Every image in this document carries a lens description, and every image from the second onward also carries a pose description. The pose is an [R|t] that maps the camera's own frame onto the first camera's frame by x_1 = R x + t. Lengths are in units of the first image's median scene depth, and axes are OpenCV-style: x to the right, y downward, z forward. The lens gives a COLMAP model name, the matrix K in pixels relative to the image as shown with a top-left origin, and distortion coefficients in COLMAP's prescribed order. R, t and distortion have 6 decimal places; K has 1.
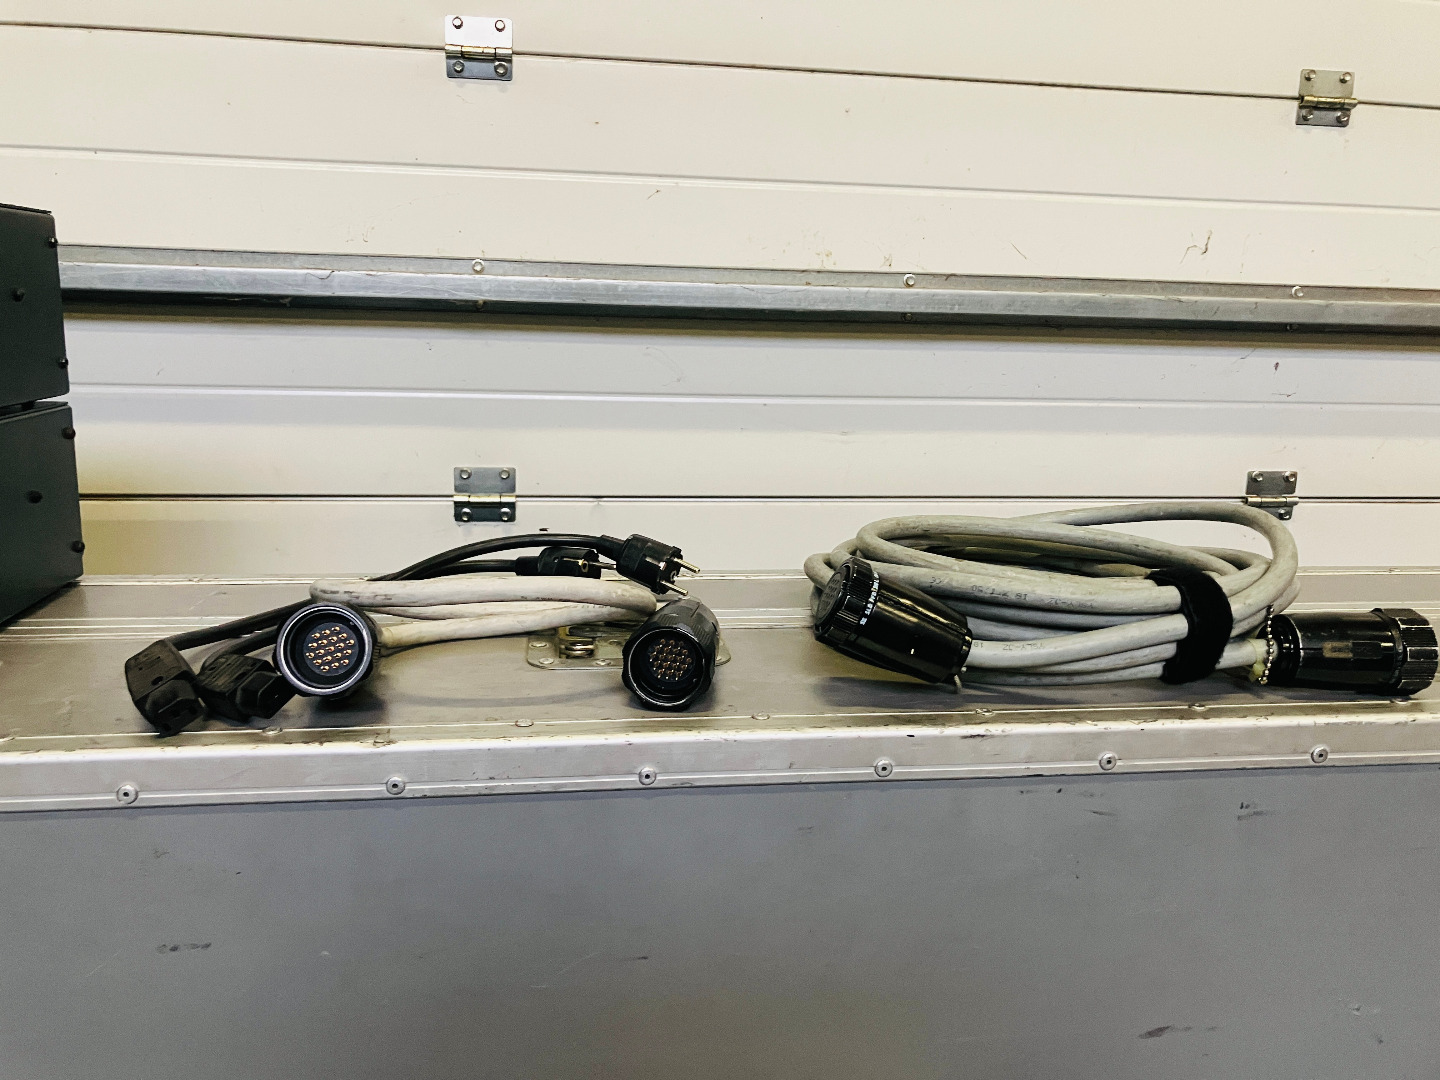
lens RADIAL K [[1185.9, 0, 718.6], [0, 1185.9, 539.1], [0, 0, 1]] dist [0.011874, -0.018564]
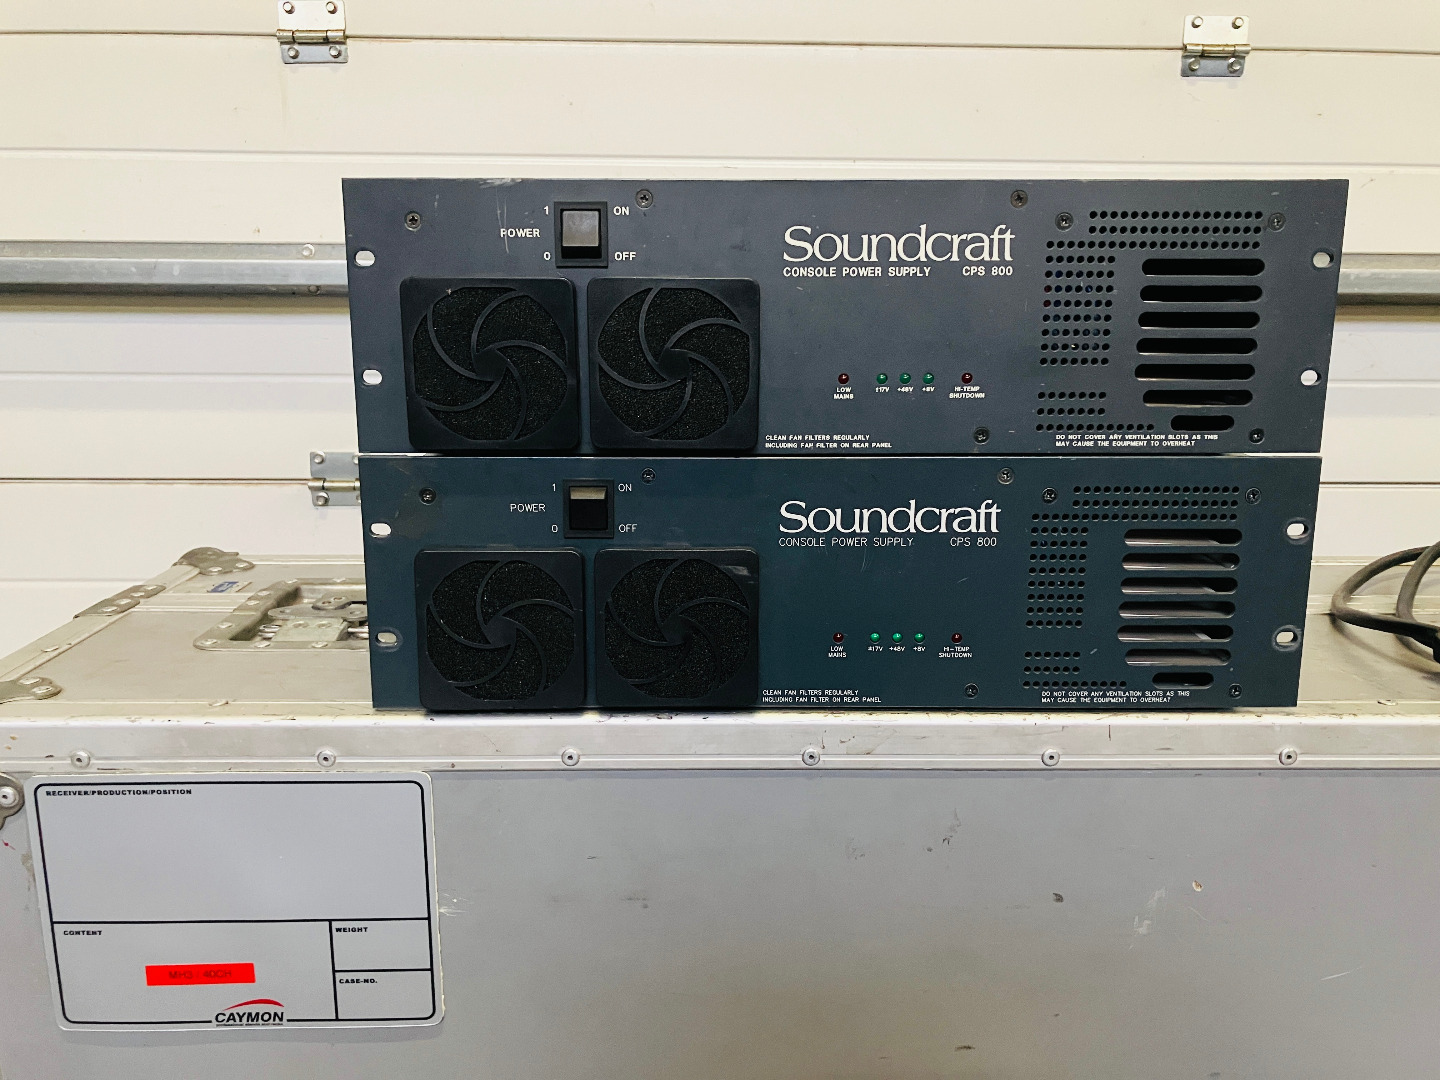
lens RADIAL K [[1185.9, 0, 722.1], [0, 1185.9, 529.7], [0, 0, 1]] dist [0.011874, -0.018564]
pose [[0.991407, 0.007001, -0.130627, -0.485340], [-0.005912, 0.999944, 0.008726, 0.000163], [0.130681, -0.007878, 0.991393, -0.081979]]
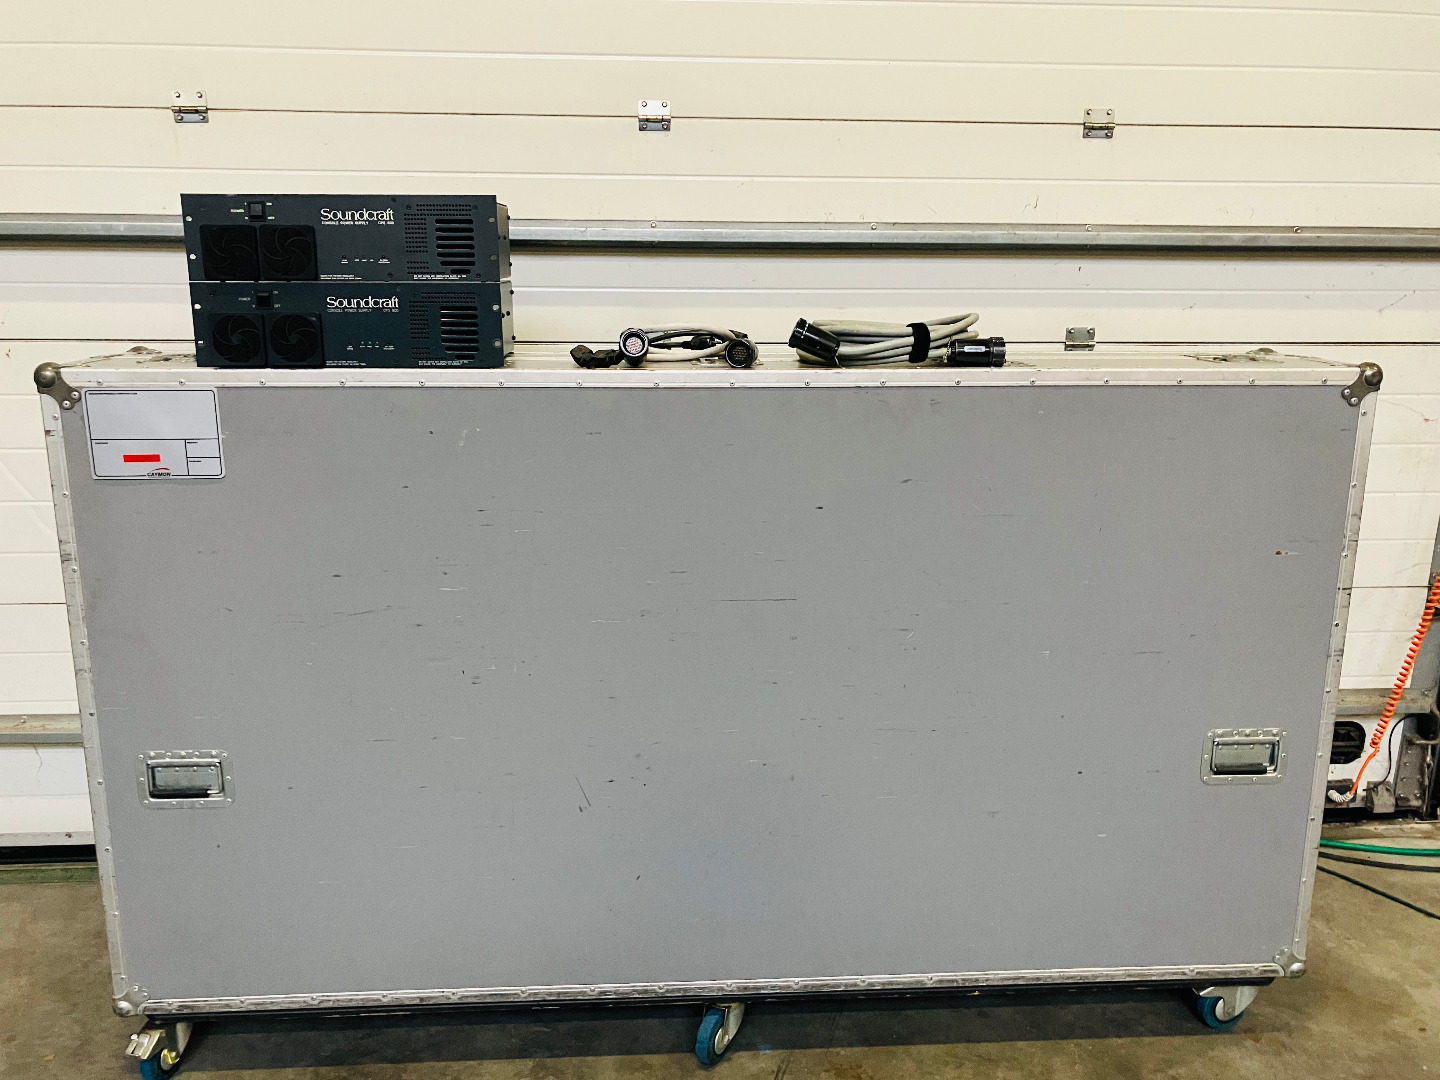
lens RADIAL K [[1185.9, 0, 716.5], [0, 1185.9, 539.7], [0, 0, 1]] dist [0.011874, -0.018564]
pose [[0.996054, 0.000924, -0.088749, 0.085516], [0.002187, 0.999387, 0.034953, 0.241956], [0.088727, -0.035009, 0.995441, -1.042303]]
